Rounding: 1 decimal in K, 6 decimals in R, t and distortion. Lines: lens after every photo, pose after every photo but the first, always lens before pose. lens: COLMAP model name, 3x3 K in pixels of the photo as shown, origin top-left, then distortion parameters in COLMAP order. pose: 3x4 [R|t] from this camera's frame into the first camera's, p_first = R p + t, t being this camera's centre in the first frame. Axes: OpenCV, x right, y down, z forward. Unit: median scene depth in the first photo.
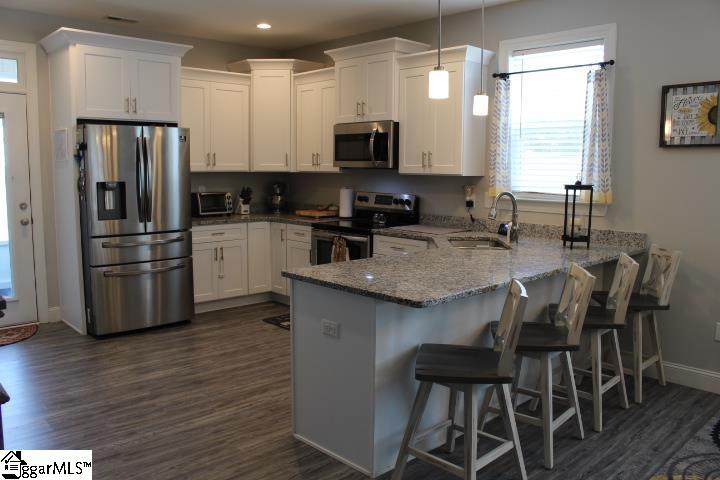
lens RADIAL K [[599.3, 0, 356.0], [0, 599.3, 239.5], [0, 0, 1]] dist [-0.161450, 0.153644]
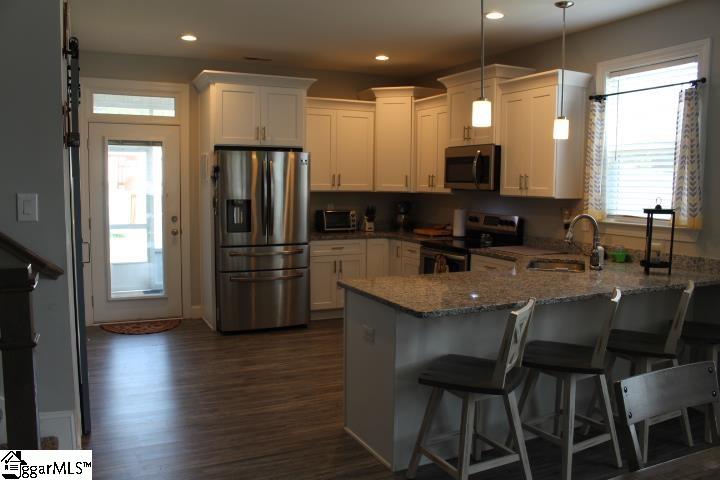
lens RADIAL K [[599.3, 0, 356.0], [0, 599.3, 239.5], [0, 0, 1]] dist [-0.161450, 0.153644]
pose [[0.952152, 0.029613, -0.304187, 0.156571], [-0.038950, 0.998936, -0.024674, 0.000391], [0.303133, 0.035342, 0.952293, -0.048122]]
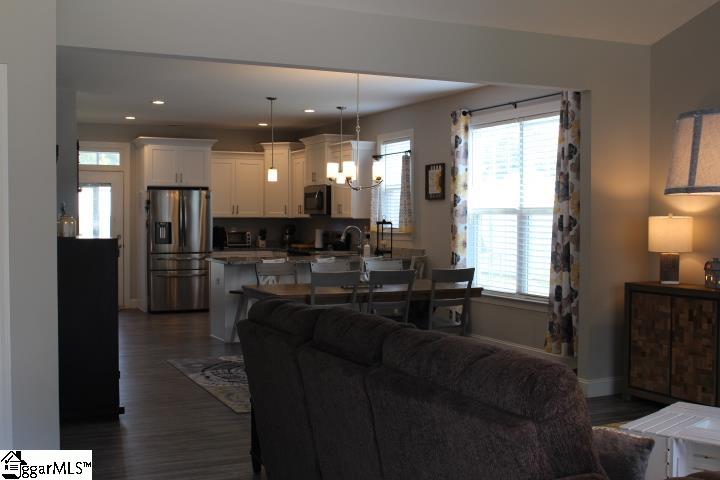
lens RADIAL K [[848.8, 0, 360.0], [0, 848.8, 240.0], [0, 0, 1]] dist [-0.092786, 0.037645]
pose [[0.952367, 0.002794, -0.304941, 0.876123], [-0.032272, 0.995267, -0.091668, 0.160258], [0.303241, 0.097143, 0.947949, -1.163971]]
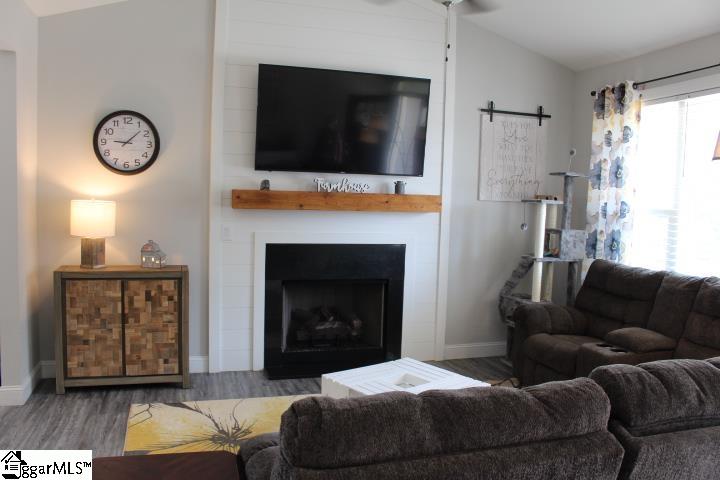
lens RADIAL K [[599.3, 0, 356.0], [0, 599.3, 239.5], [0, 0, 1]] dist [-0.161450, 0.153644]
pose [[0.449743, -0.056987, 0.891338, 0.340630], [0.082225, 0.996366, 0.022213, 0.067920], [-0.889365, 0.063300, 0.452794, -0.589445]]
